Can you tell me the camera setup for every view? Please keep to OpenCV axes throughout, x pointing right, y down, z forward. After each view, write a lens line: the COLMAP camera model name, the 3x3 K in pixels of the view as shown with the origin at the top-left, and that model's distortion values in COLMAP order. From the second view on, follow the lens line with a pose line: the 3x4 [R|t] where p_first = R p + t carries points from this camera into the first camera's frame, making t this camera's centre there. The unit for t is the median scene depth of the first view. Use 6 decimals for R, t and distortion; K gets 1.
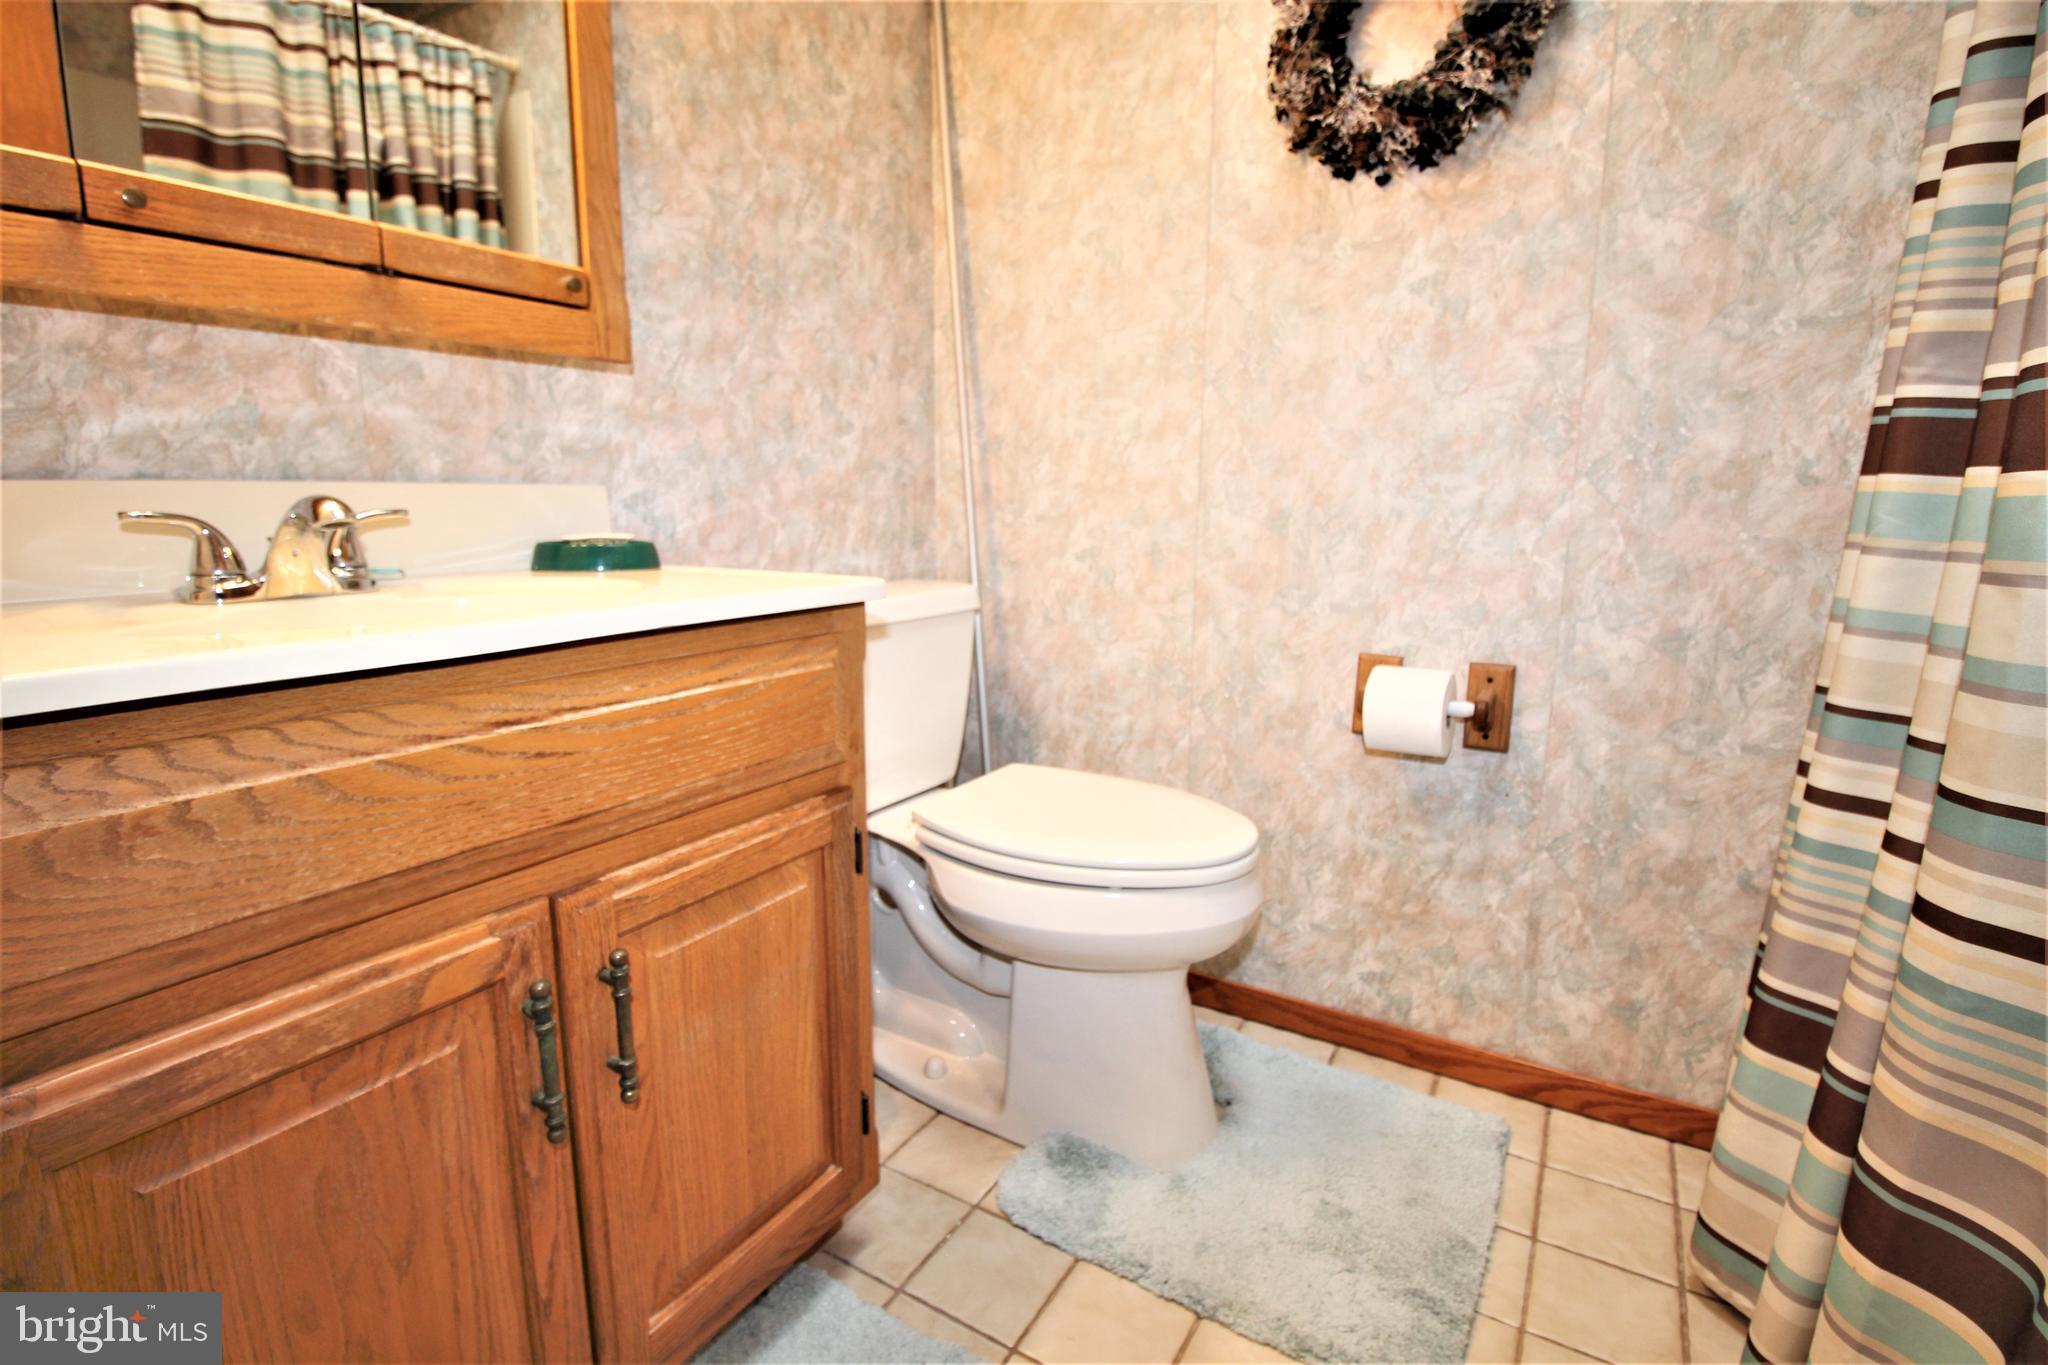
lens RADIAL K [[957.8, 0, 1017.9], [0, 957.8, 666.9], [0, 0, 1]] dist [-0.003530, -0.010649]
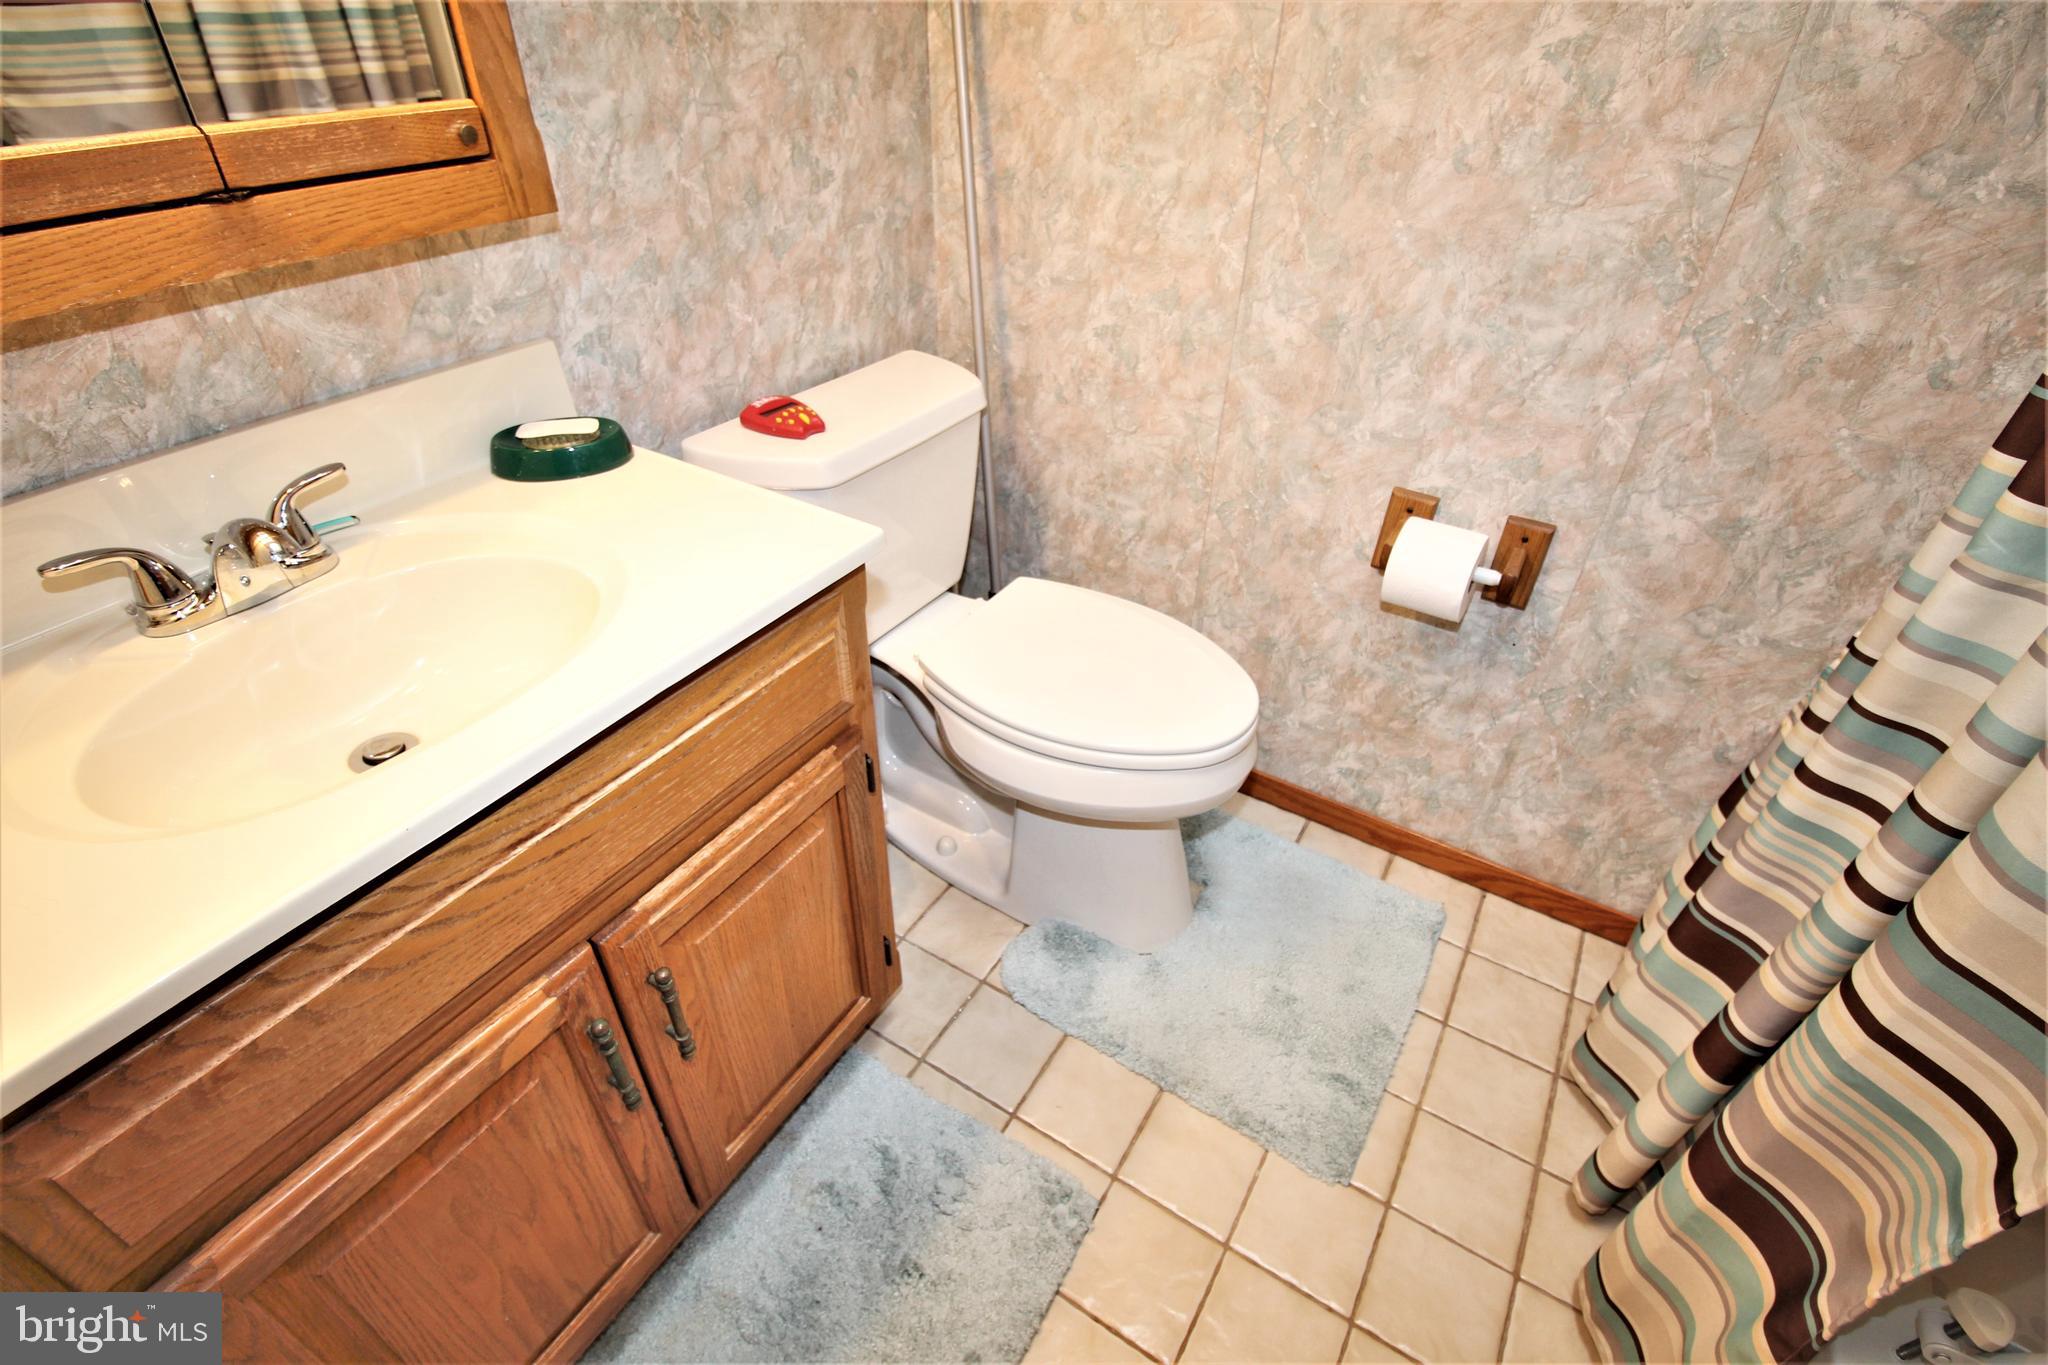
lens RADIAL K [[957.8, 0, 1019.0], [0, 957.8, 688.7], [0, 0, 1]] dist [-0.003530, -0.010649]
pose [[0.999852, 0.017199, 0.001027, -0.006458], [-0.015886, 0.897163, 0.441415, -0.291191], [0.006670, -0.441365, 0.897303, 0.090173]]
